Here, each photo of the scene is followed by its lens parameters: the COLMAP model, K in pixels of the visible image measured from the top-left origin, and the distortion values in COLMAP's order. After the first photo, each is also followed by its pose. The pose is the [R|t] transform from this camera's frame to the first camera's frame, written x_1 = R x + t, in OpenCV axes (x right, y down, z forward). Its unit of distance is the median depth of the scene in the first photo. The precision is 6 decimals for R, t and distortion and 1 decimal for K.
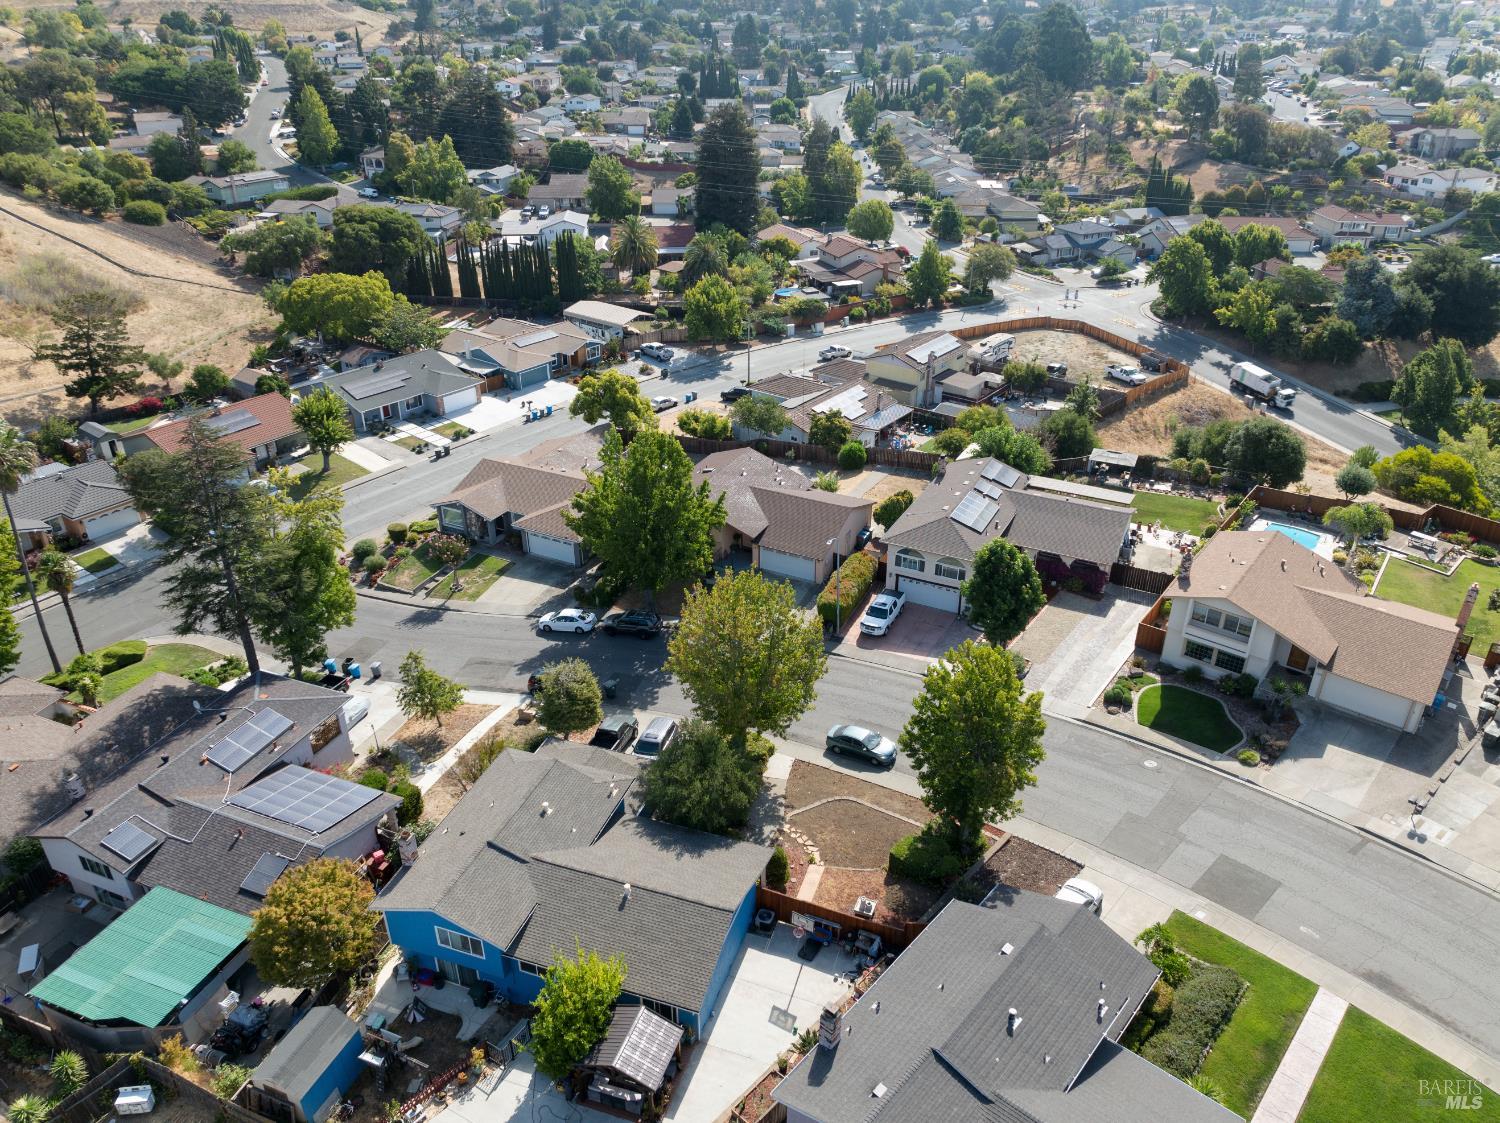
lens RADIAL K [[1044.3, 0, 750.0], [0, 1044.3, 561.5], [0, 0, 1]] dist [-0.037906, 0.001304]
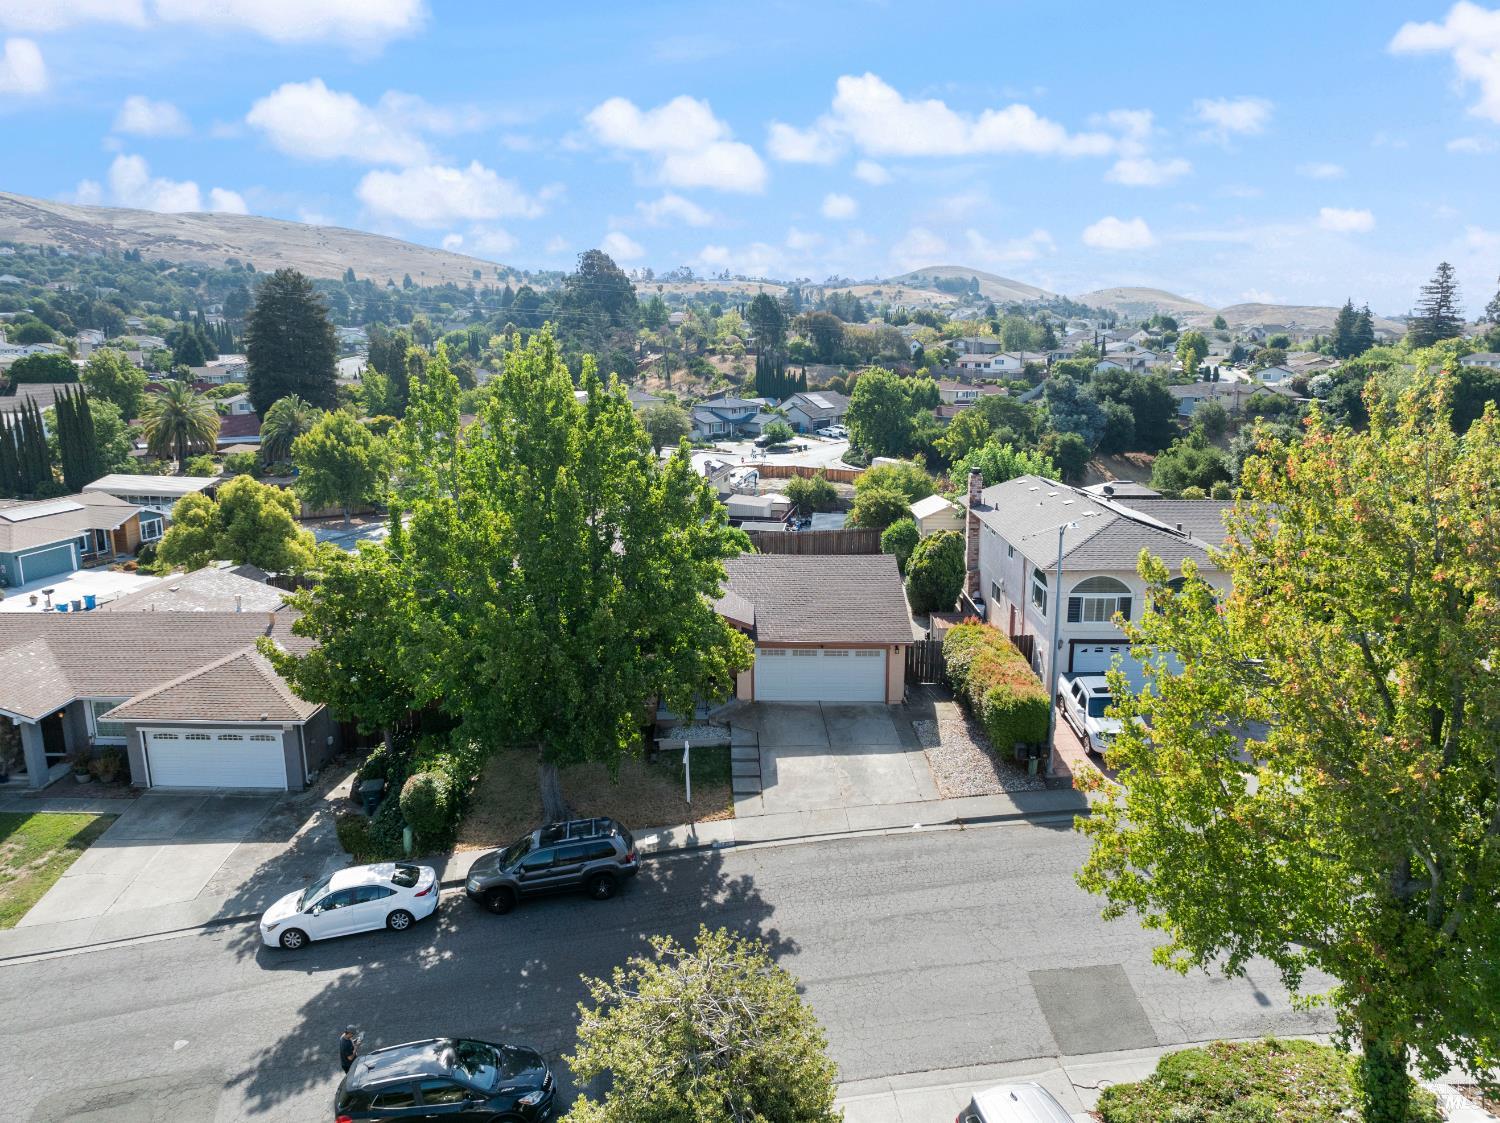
lens RADIAL K [[1056.6, 0, 750.0], [0, 1056.6, 561.5], [0, 0, 1]] dist [-0.039242, 0.004941]
pose [[0.891991, -0.092239, 0.442542, -0.109784], [0.211990, 0.949994, -0.229283, 0.030988], [-0.399264, 0.298333, 0.866941, 0.336428]]
